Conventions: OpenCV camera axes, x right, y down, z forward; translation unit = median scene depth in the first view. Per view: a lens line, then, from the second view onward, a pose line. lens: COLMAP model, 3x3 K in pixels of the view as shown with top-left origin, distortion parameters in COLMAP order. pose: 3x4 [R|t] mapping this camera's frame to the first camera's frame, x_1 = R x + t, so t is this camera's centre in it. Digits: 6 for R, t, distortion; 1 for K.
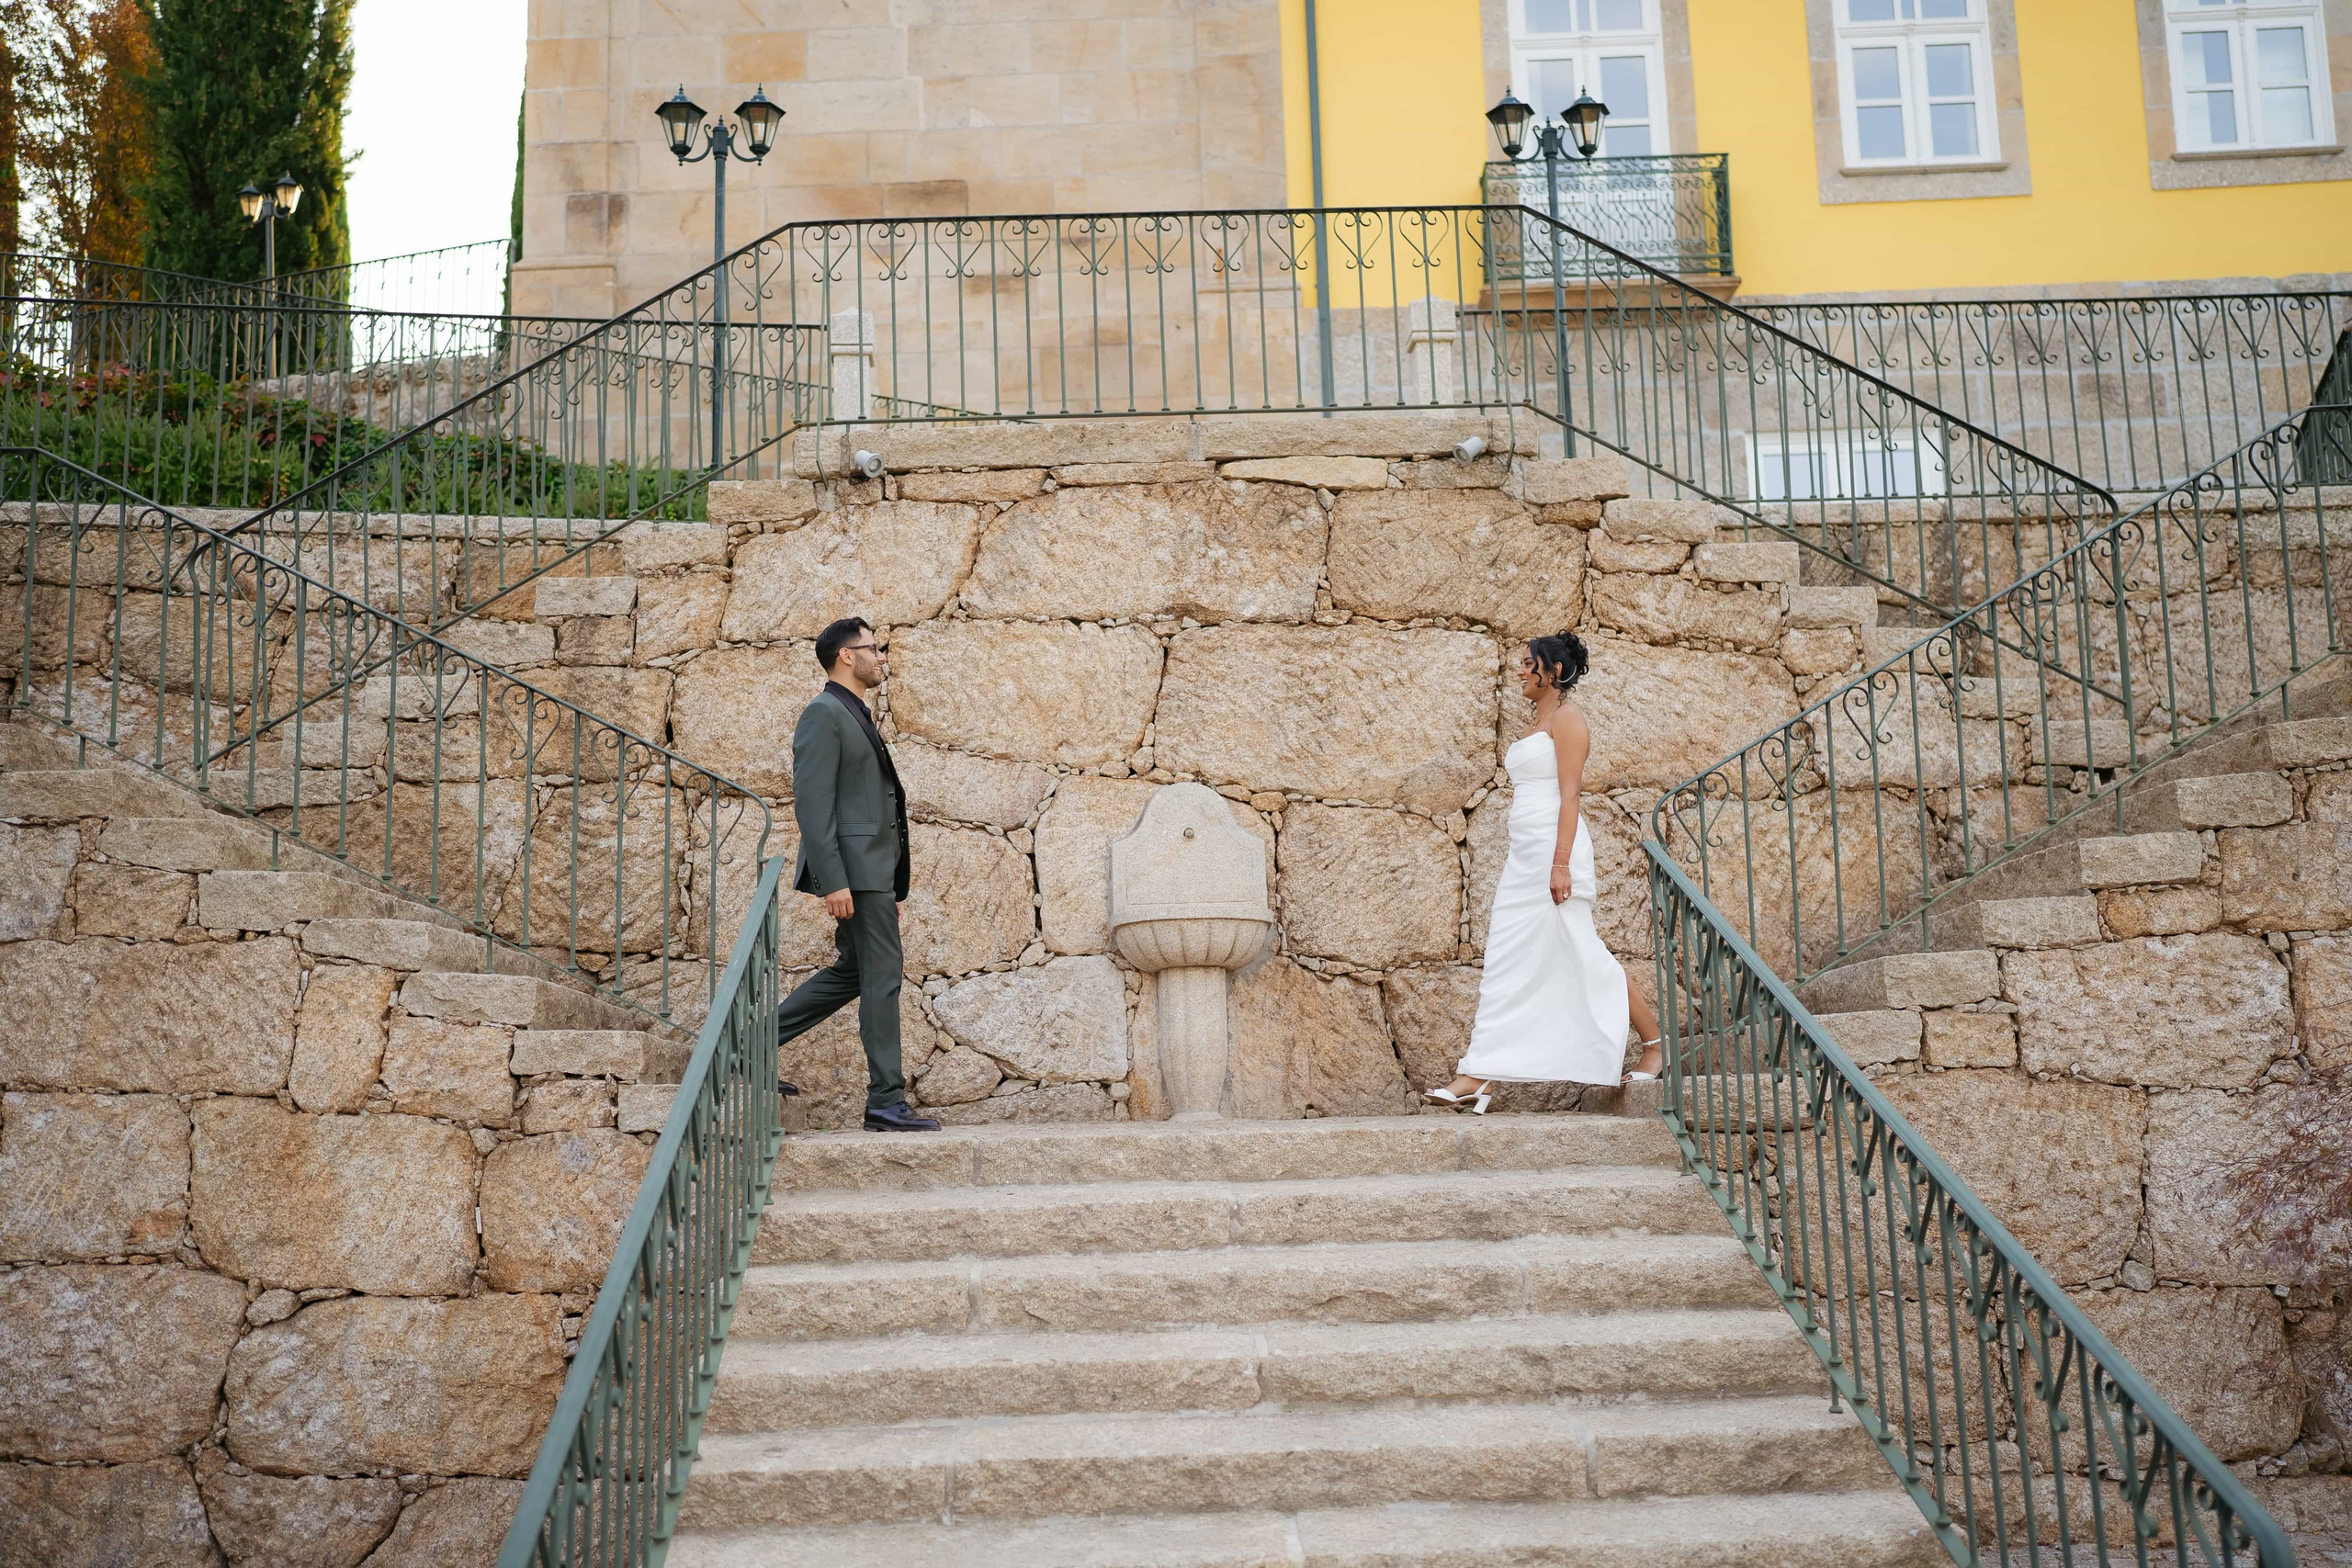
lens RADIAL K [[2350.6, 0, 1176.0], [0, 2350.6, 784.0], [0, 0, 1]] dist [-0.044837, 0.152665]
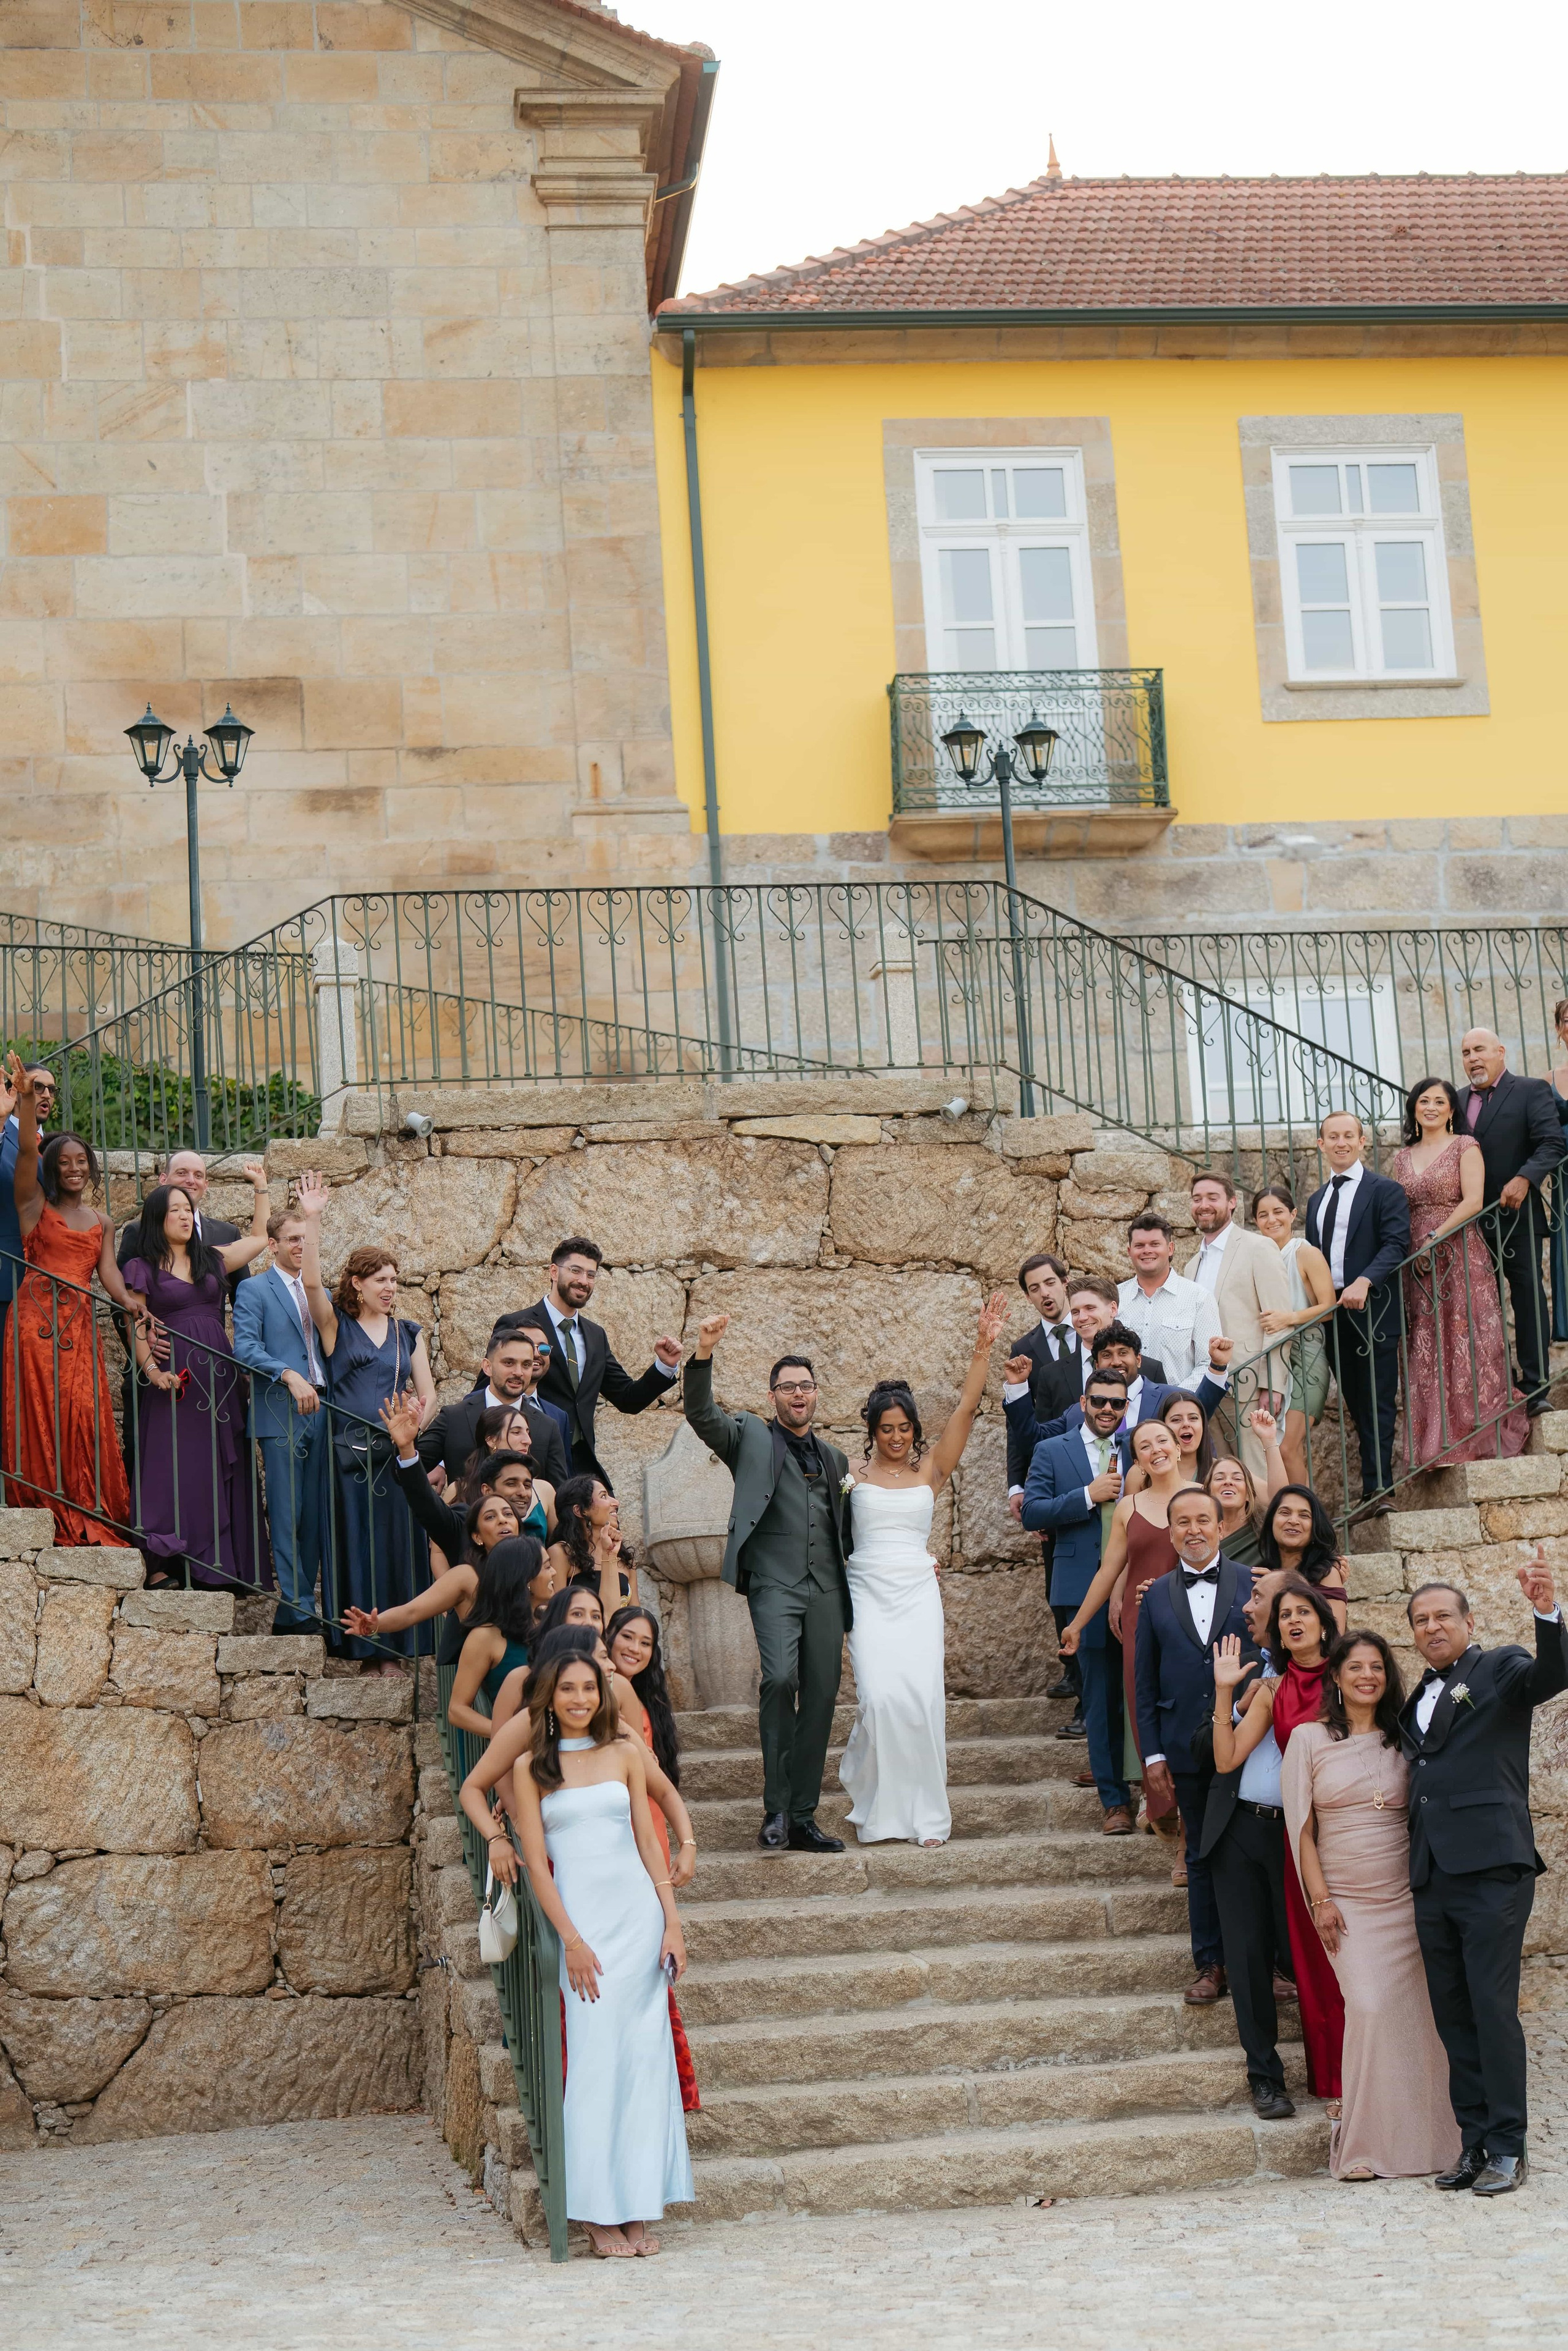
lens RADIAL K [[3735.7, 0, 776.8], [0, 3735.7, 1320.5], [0, 0, 1]] dist [-0.025307, 0.268617]
pose [[0.990601, -0.006470, 0.136631, -0.203713], [0.005699, 0.999966, 0.006029, -0.054145], [-0.136665, -0.005193, 0.990604, -0.753232]]
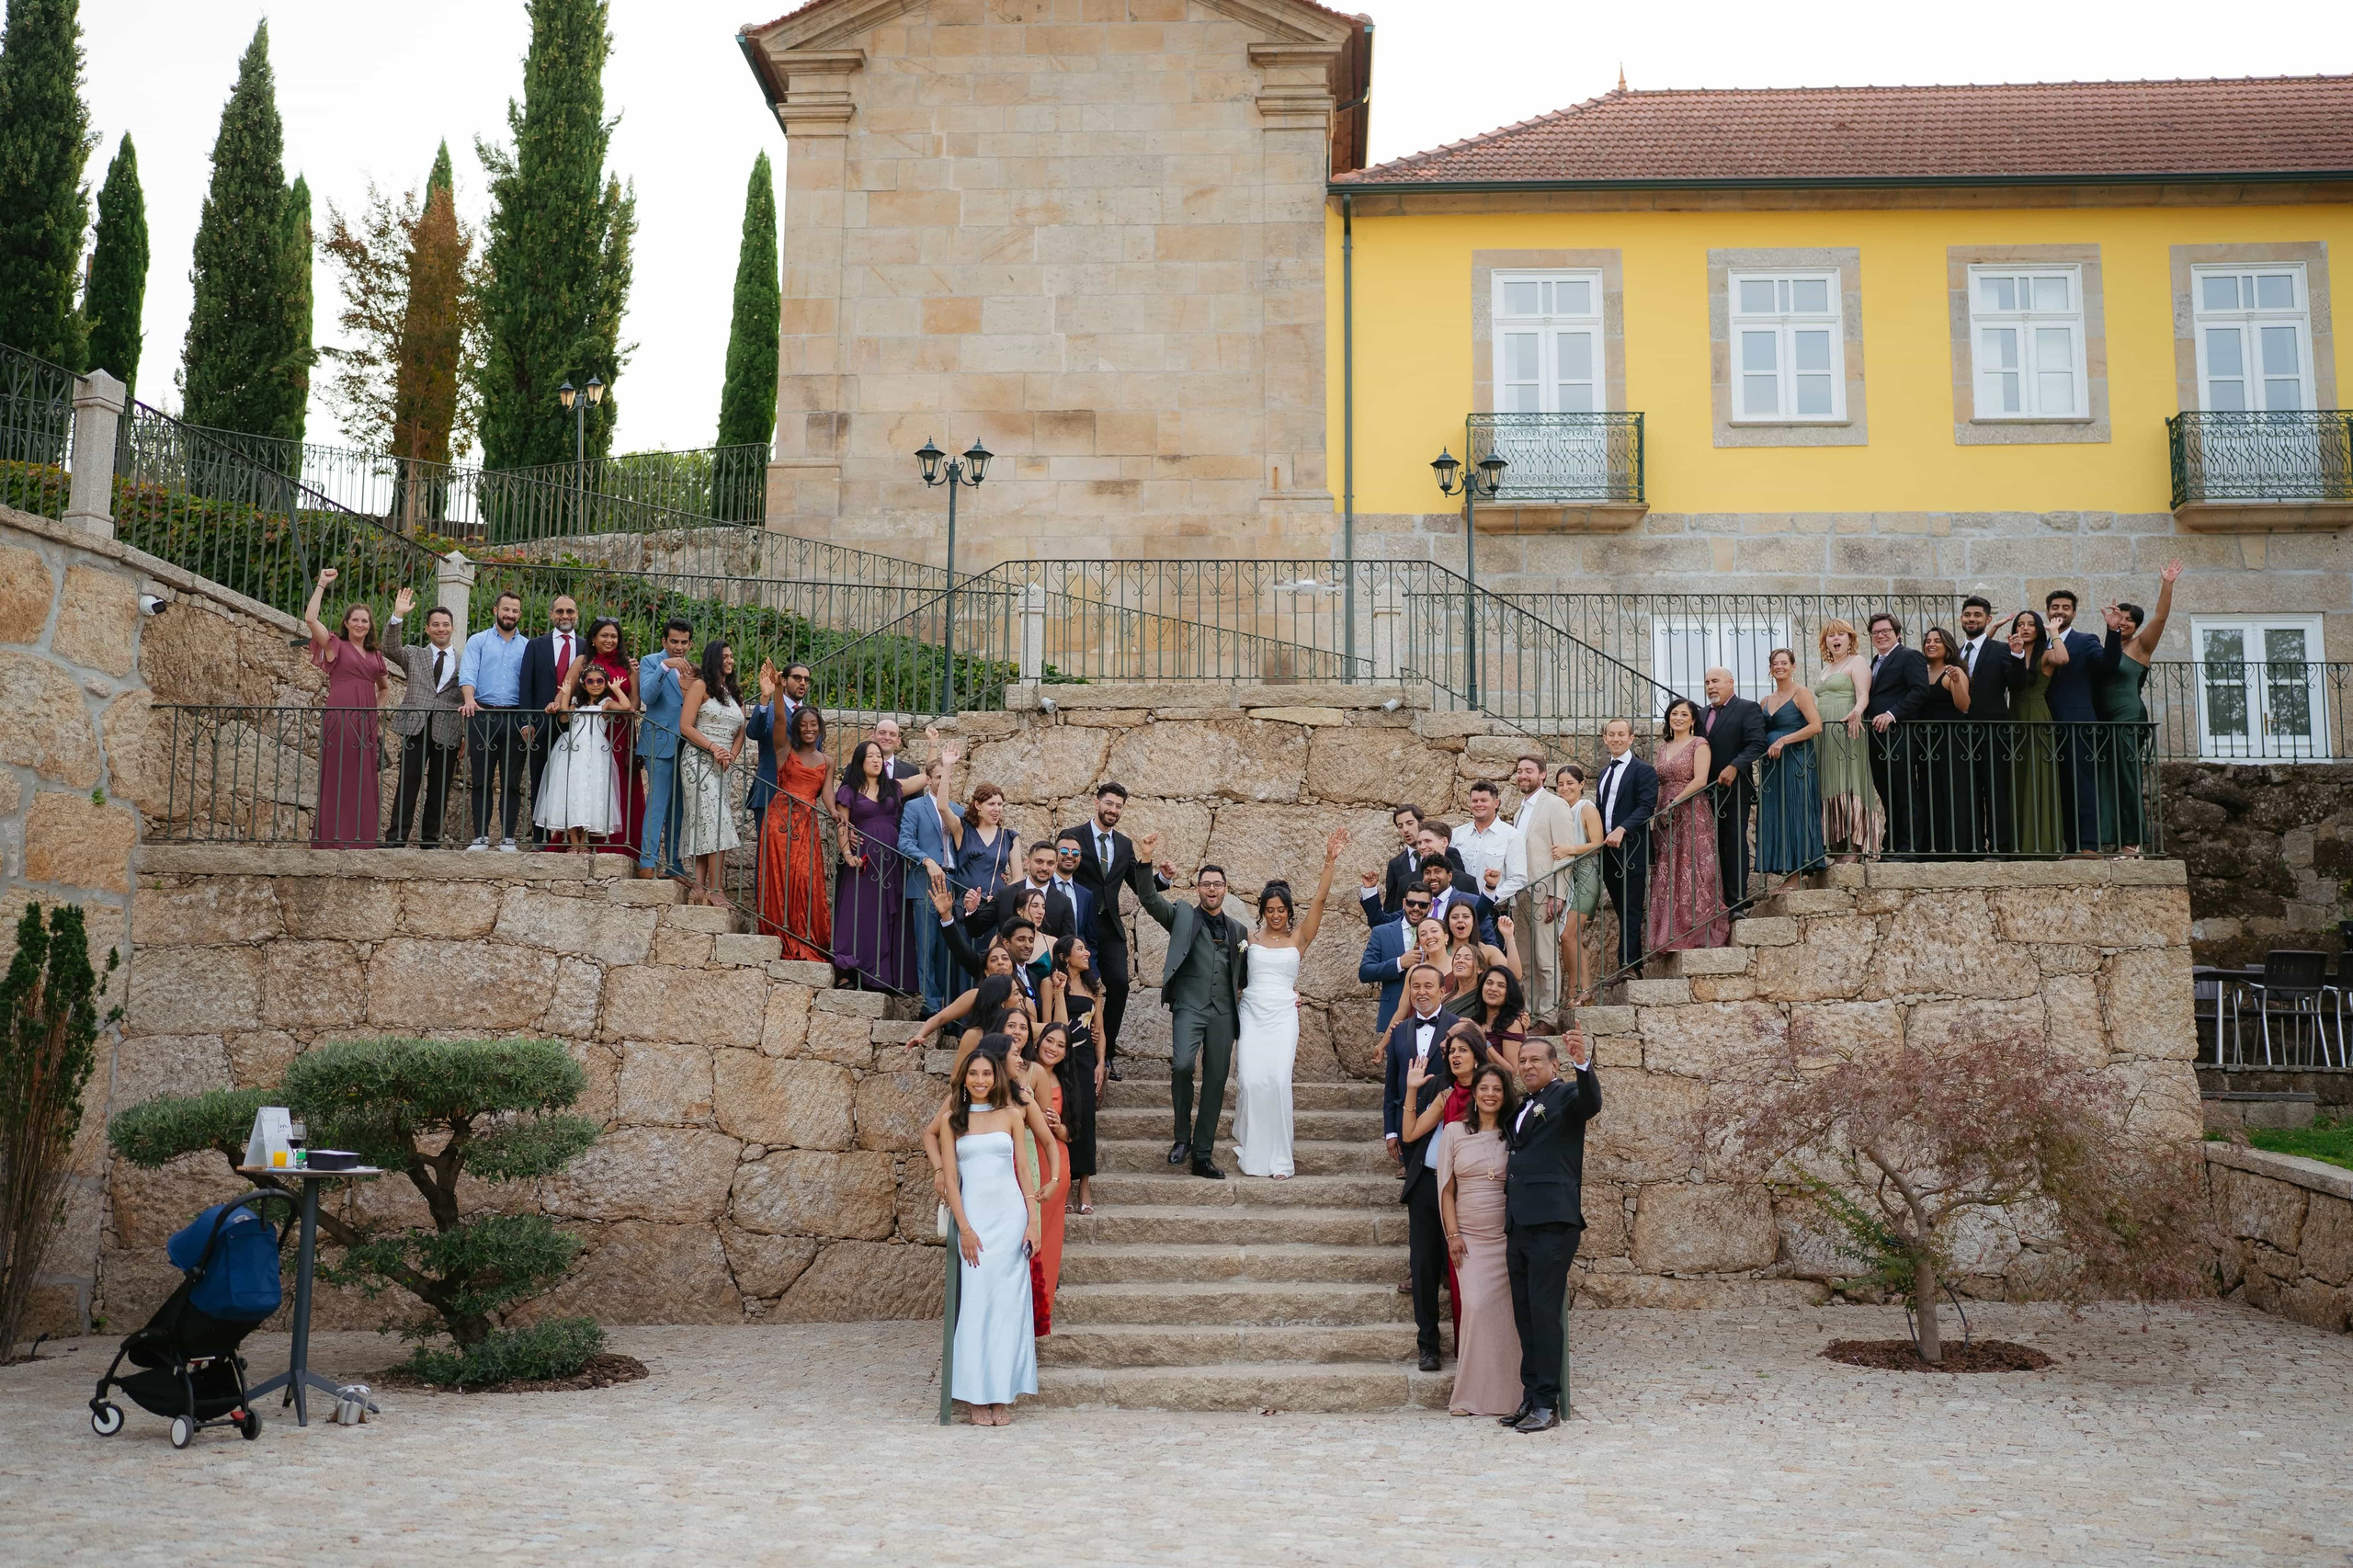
lens RADIAL K [[2401.0, 0, 1176.5], [0, 2401.0, 784.0], [0, 0, 1]] dist [-0.038898, -0.023963]
pose [[0.998831, 0.033386, -0.034955, 0.030384], [-0.033237, 0.999436, 0.004841, -0.088886], [0.035097, -0.003674, 0.999377, -0.802878]]
